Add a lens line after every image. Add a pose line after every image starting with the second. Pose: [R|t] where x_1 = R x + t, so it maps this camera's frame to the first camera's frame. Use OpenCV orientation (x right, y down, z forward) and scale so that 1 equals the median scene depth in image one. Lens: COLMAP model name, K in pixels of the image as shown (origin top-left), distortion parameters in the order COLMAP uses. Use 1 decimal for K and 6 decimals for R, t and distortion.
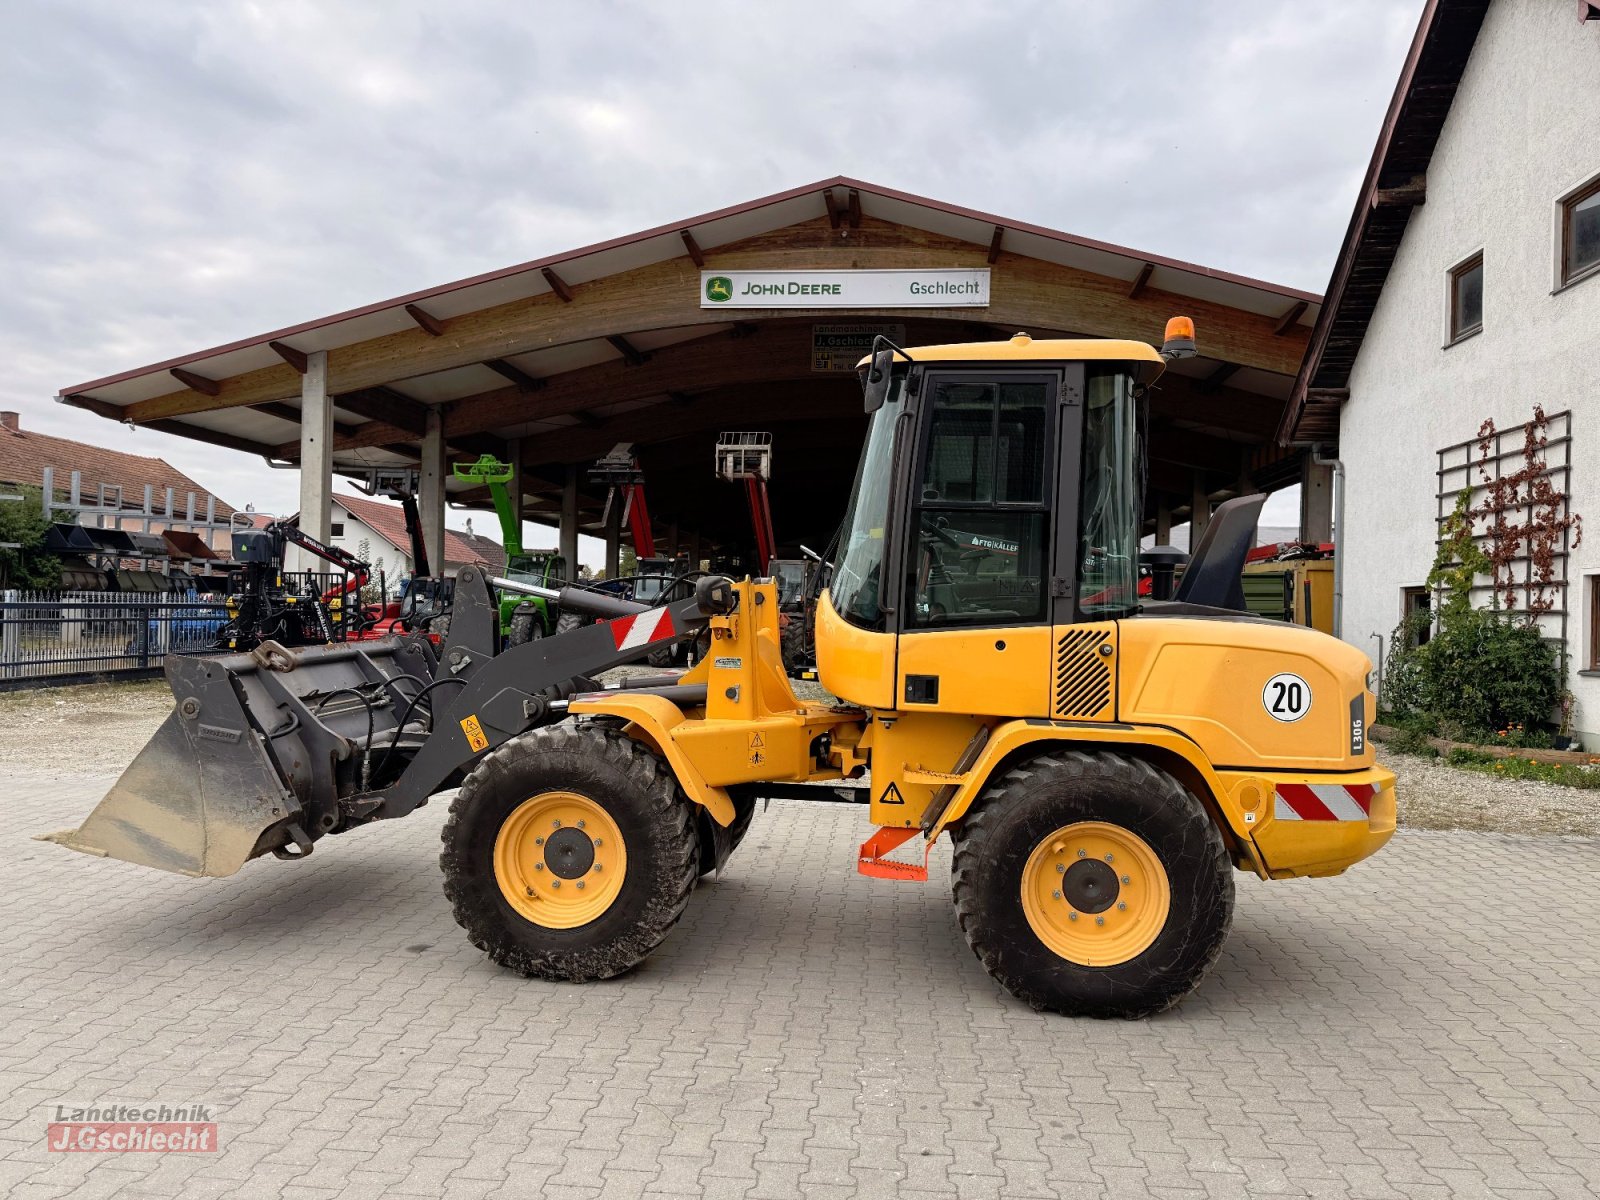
lens RADIAL K [[1111.8, 0, 797.3], [0, 1111.8, 613.2], [0, 0, 1]] dist [0.074978, -0.107918]
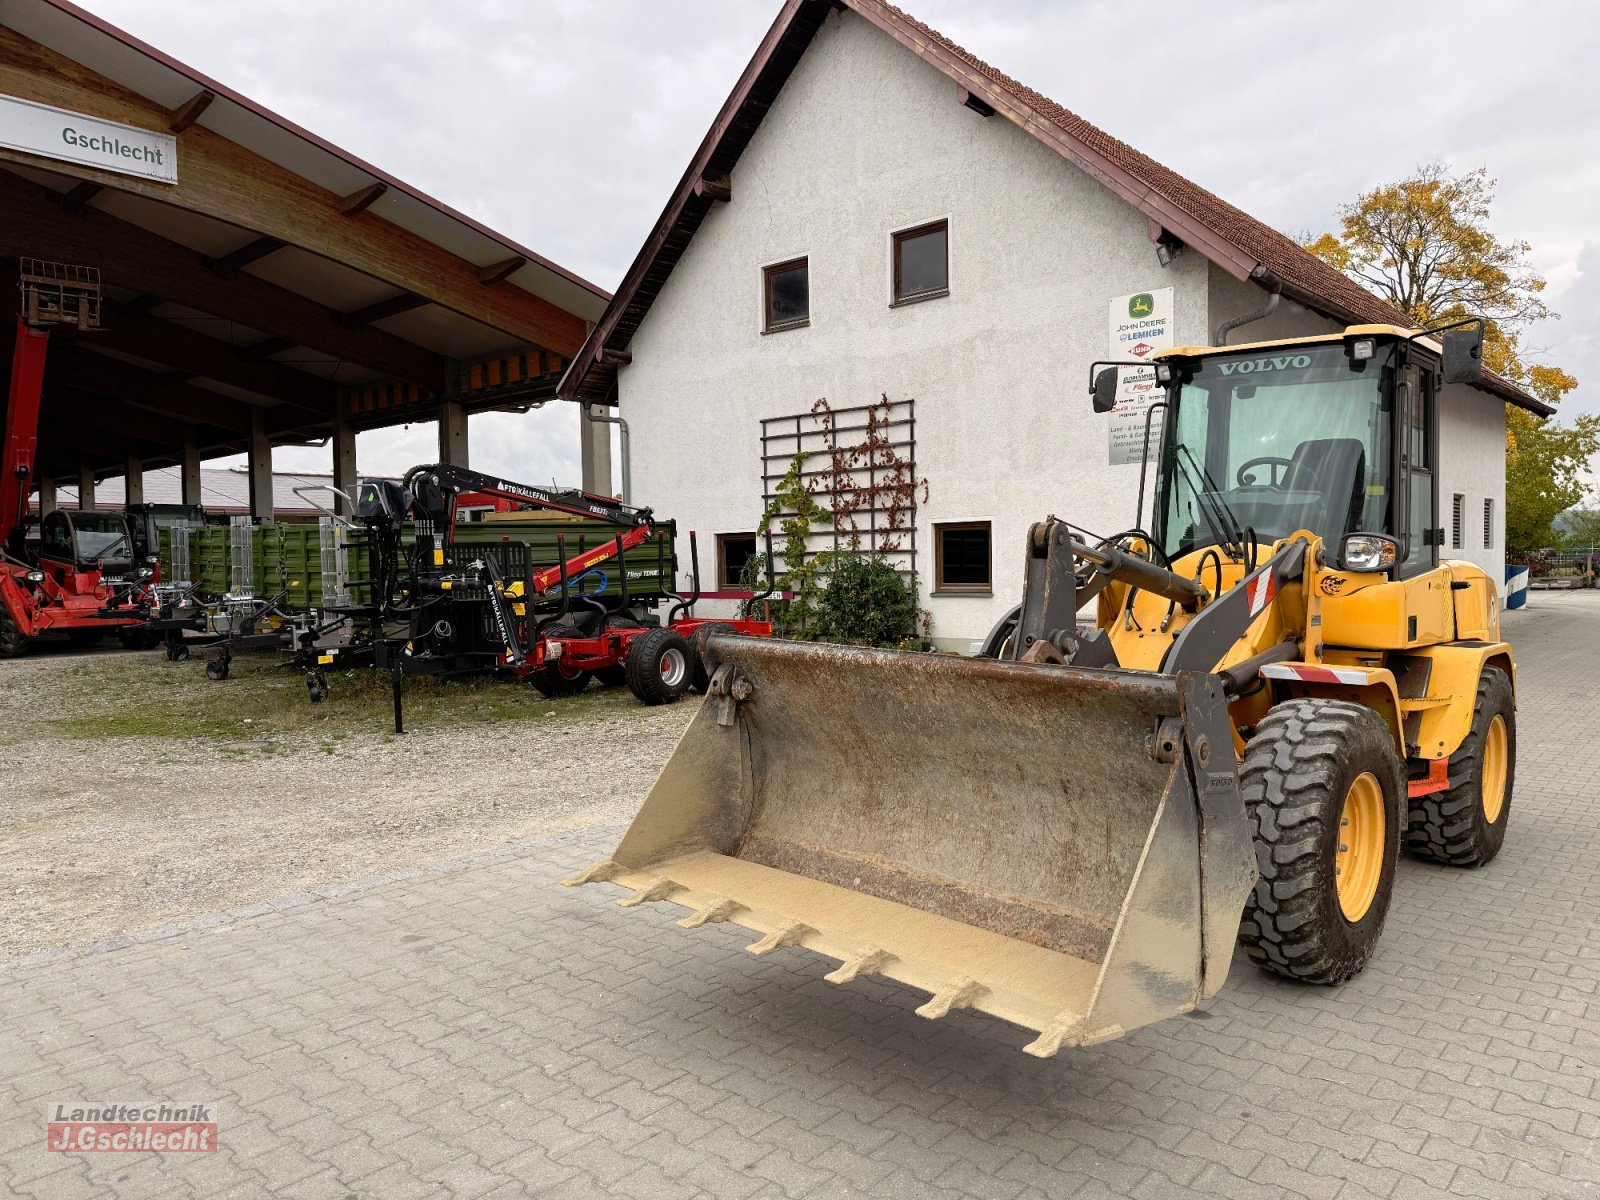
lens RADIAL K [[1111.1, 0, 810.5], [0, 1111.1, 606.8], [0, 0, 1]] dist [0.068478, -0.086724]
pose [[0.585034, -0.064419, 0.808446, -1.156999], [0.029038, 0.997865, 0.058500, -0.039079], [-0.810489, -0.010749, 0.585656, 0.796286]]
